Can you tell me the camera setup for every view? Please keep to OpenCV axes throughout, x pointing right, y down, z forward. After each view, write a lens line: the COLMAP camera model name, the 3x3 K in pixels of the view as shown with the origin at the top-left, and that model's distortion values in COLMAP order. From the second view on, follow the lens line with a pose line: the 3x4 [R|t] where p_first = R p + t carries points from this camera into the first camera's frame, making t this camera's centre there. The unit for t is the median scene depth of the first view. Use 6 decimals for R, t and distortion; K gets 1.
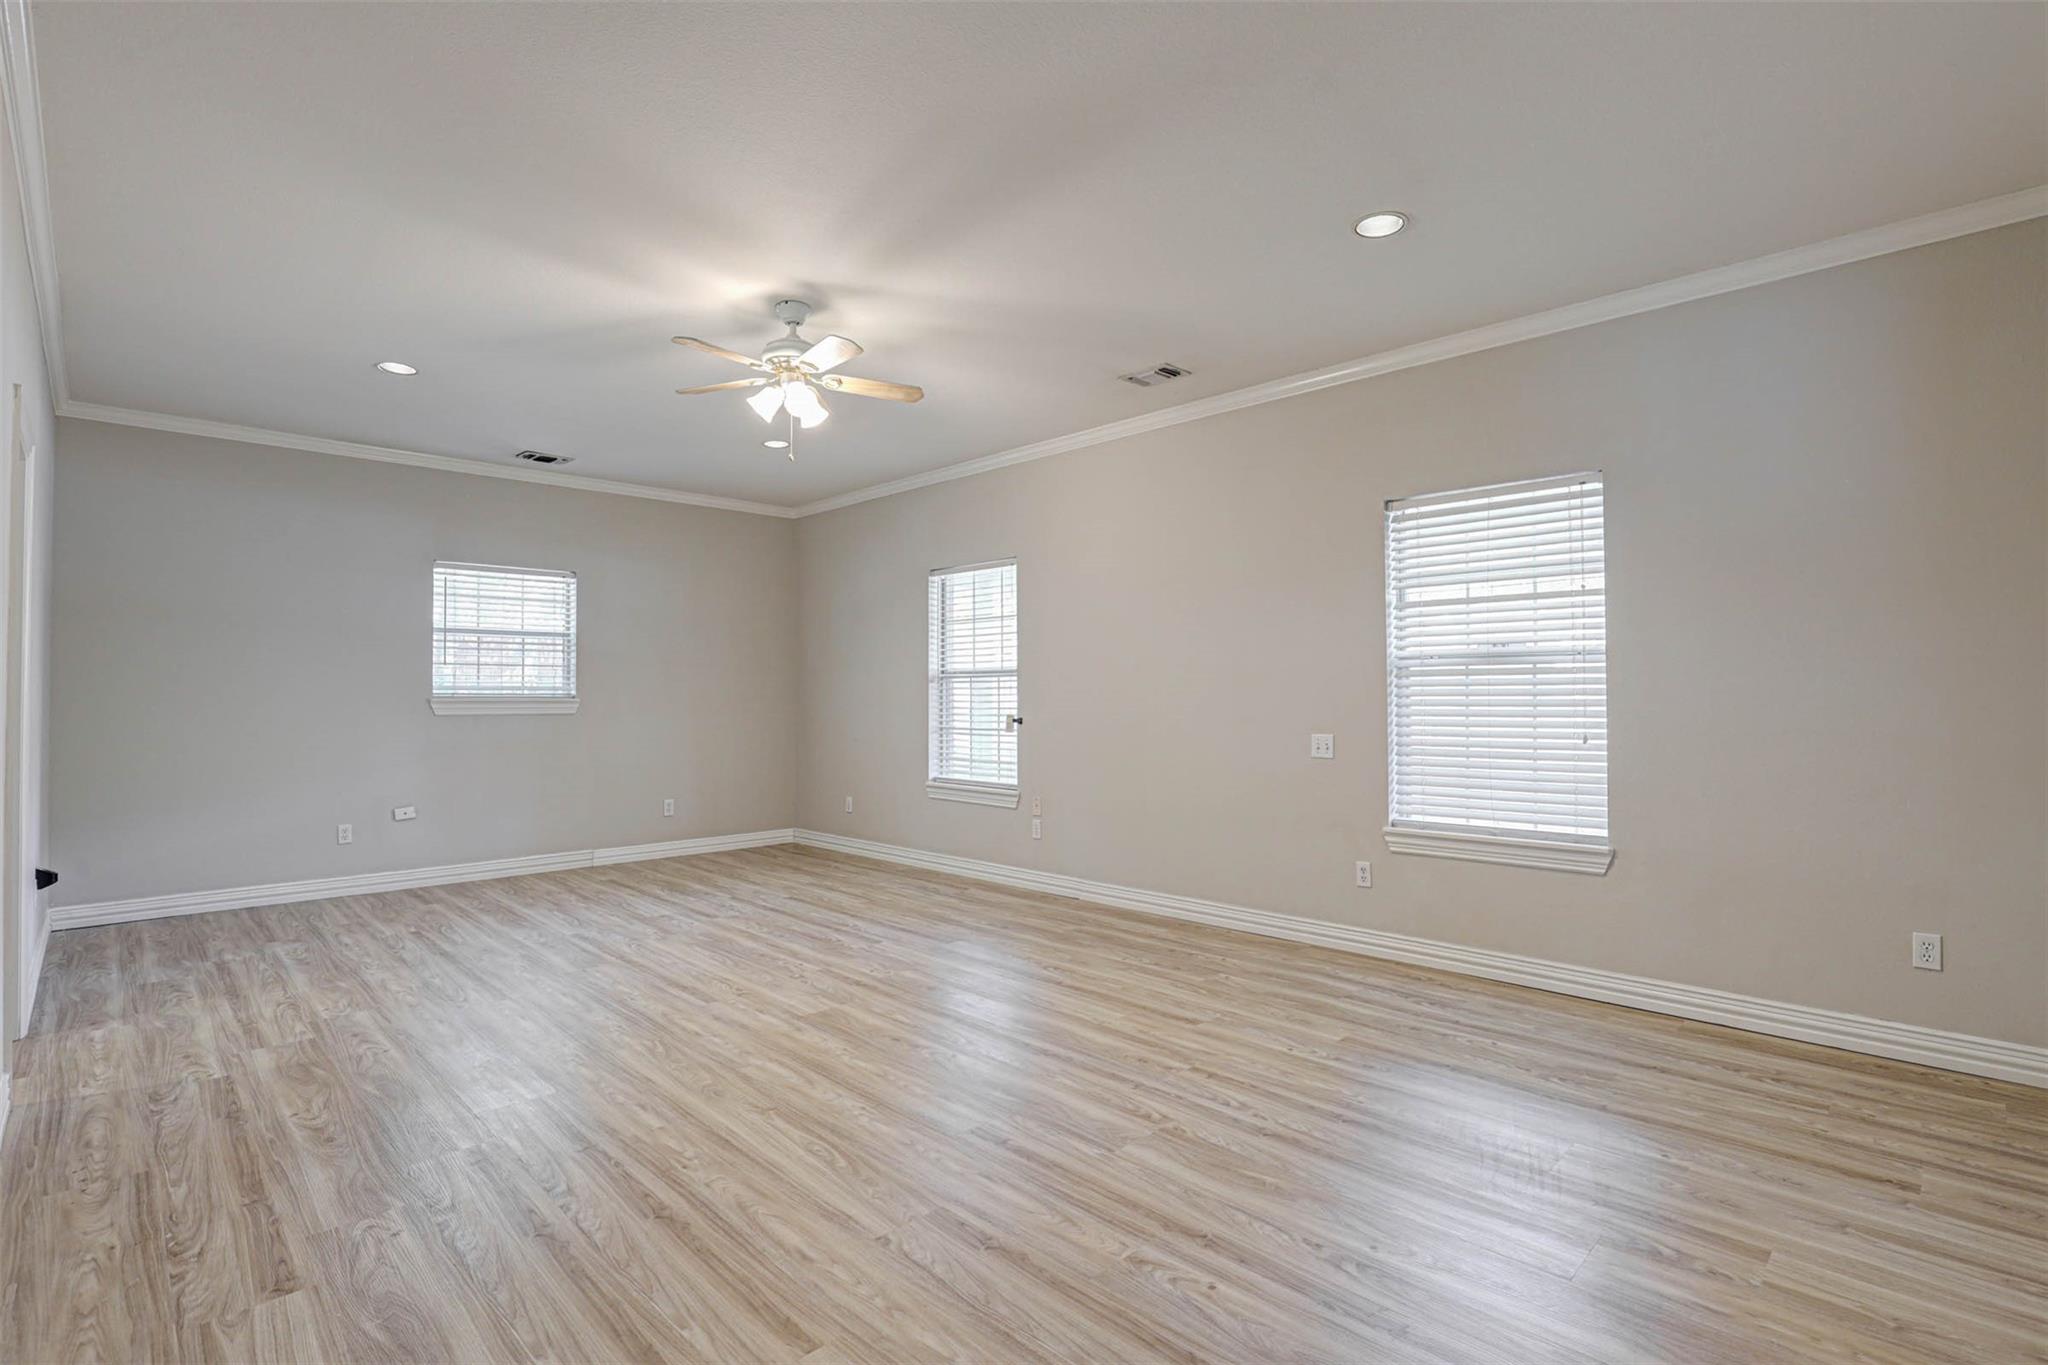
lens RADIAL K [[952.8, 0, 1023.9], [0, 952.8, 699.1], [0, 0, 1]] dist [-0.036397, 0.009572]
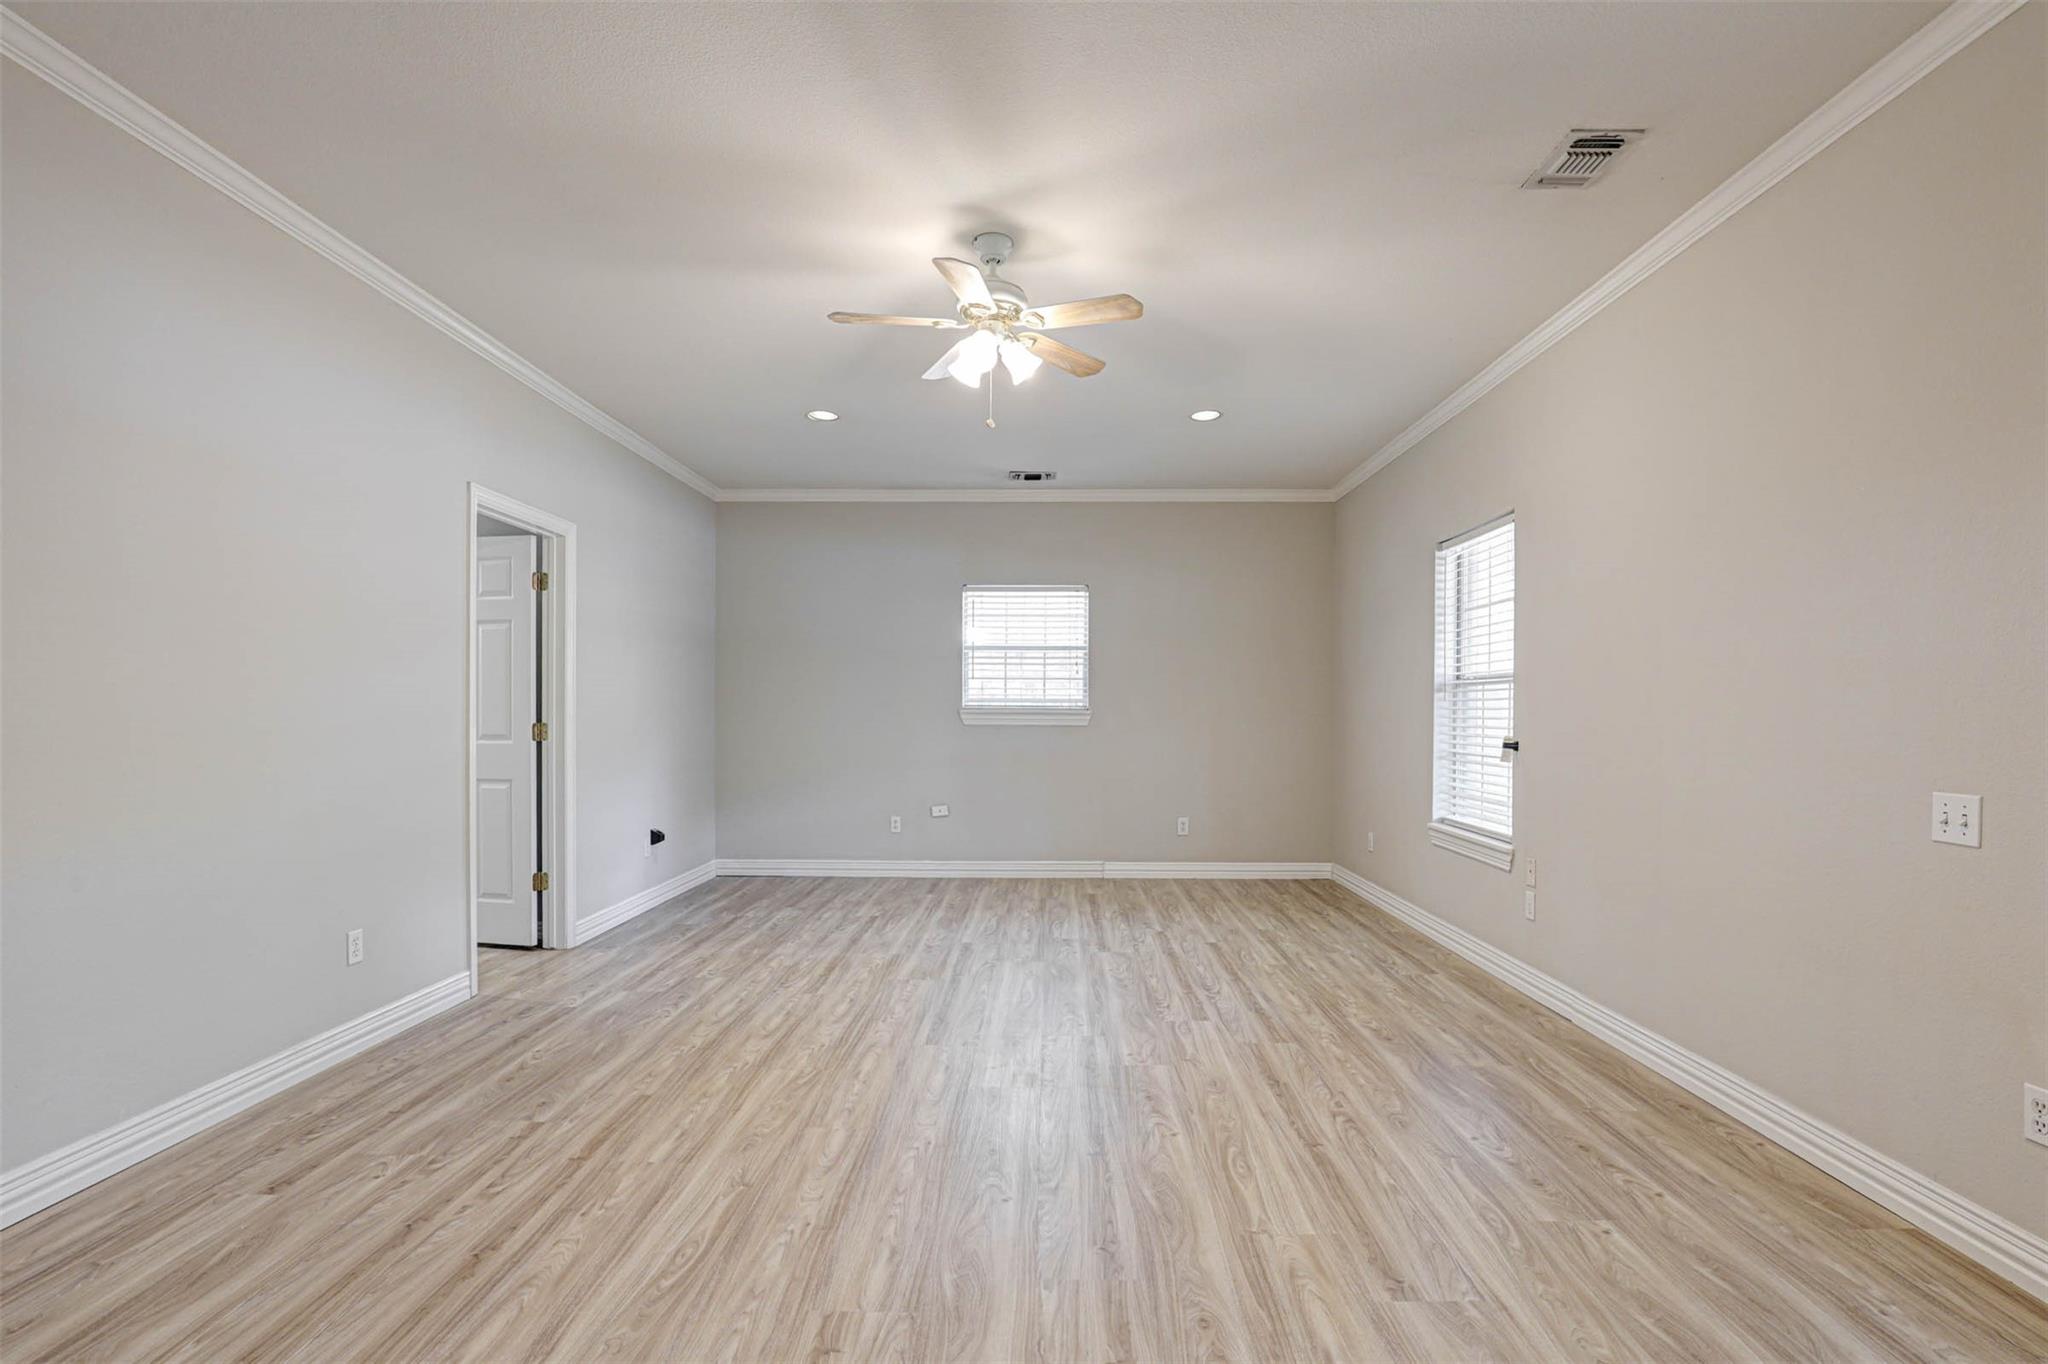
lens RADIAL K [[960.7, 0, 1030.0], [0, 960.7, 731.6], [0, 0, 1]] dist [-0.037215, 0.008420]
pose [[0.704048, 0.020557, -0.709855, 0.245795], [-0.006934, 0.999732, 0.022074, -0.000486], [0.710119, -0.010619, 0.704002, 0.270931]]
